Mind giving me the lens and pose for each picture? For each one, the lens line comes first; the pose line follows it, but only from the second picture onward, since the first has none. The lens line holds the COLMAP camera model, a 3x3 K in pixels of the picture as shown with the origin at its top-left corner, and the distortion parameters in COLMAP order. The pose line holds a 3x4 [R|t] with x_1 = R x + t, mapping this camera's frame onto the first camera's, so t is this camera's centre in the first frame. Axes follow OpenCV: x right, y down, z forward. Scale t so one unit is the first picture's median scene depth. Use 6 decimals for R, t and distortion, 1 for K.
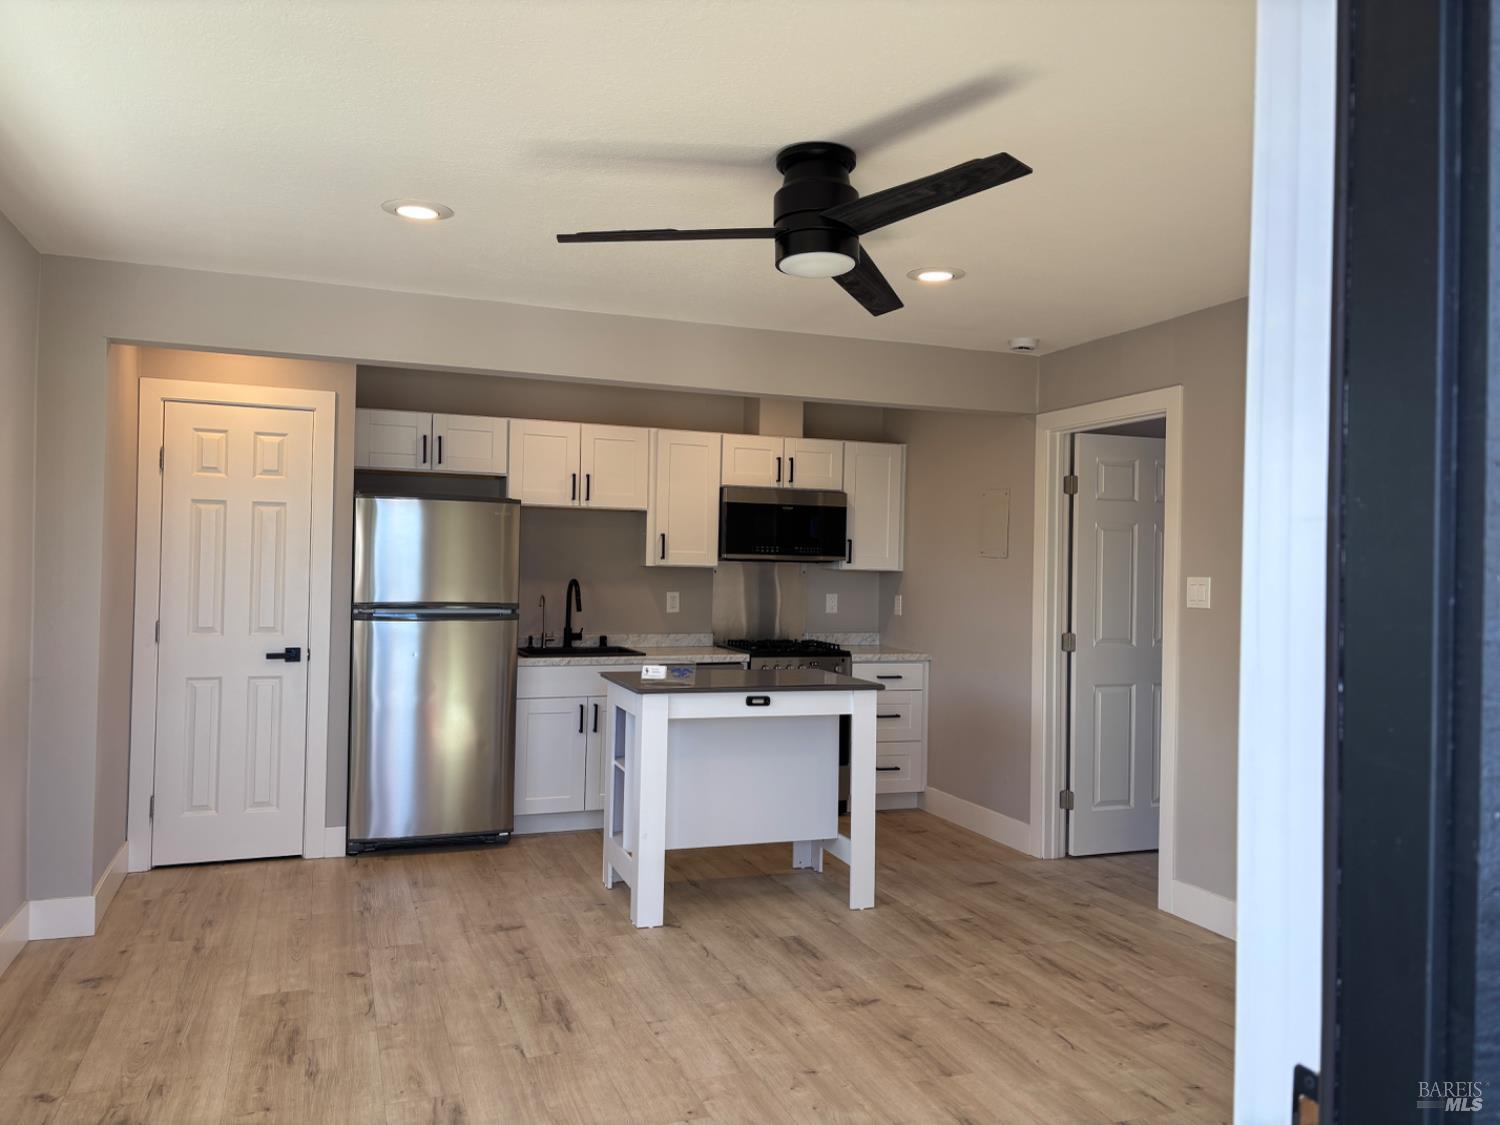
lens RADIAL K [[1137.4, 0, 750.0], [0, 1137.4, 562.5], [0, 0, 1]] dist [0.110692, -0.123858]
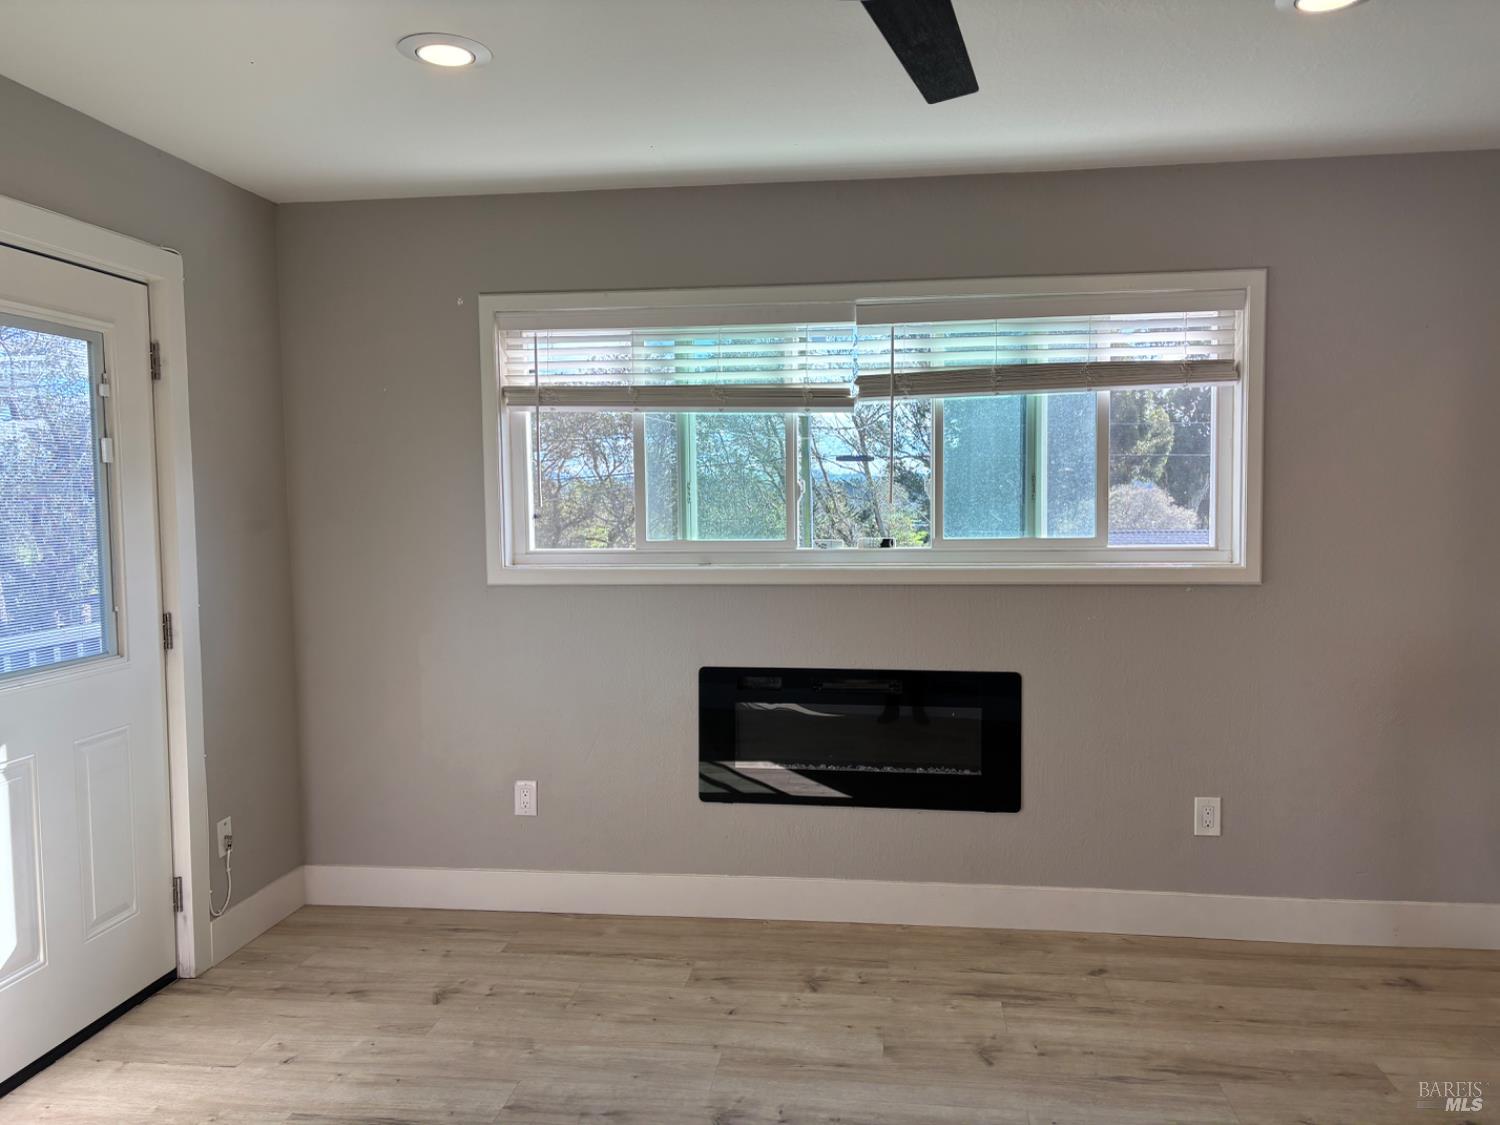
lens RADIAL K [[1137.4, 0, 750.0], [0, 1137.4, 562.5], [0, 0, 1]] dist [0.110692, -0.123858]
pose [[-0.468060, 0.040353, -0.882775, 0.356494], [0.003988, 0.999043, 0.043553, -0.005702], [0.883688, 0.016865, -0.467773, 0.750798]]
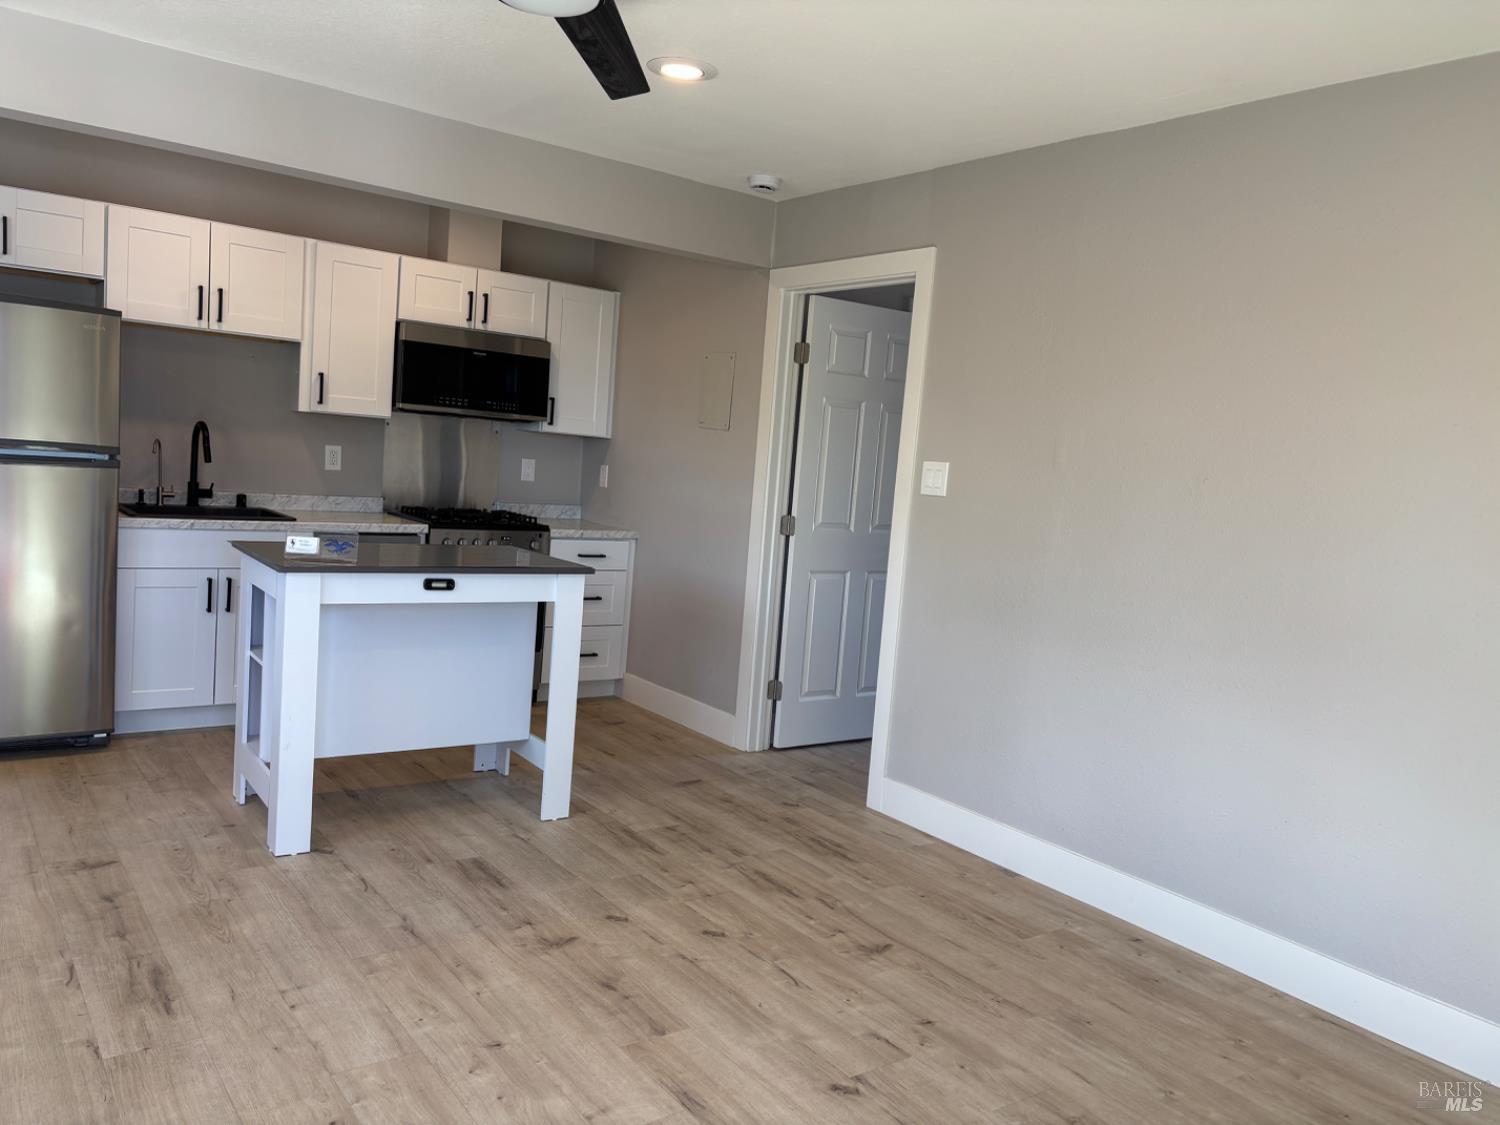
lens RADIAL K [[1139.8, 0, 755.6], [0, 1139.8, 572.7], [0, 0, 1]] dist [0.035747, -0.013823]
pose [[0.959944, 0.027346, 0.278853, -0.003678], [-0.061364, 0.991584, 0.114002, 0.005311], [-0.273389, -0.126547, 0.953543, 0.147260]]
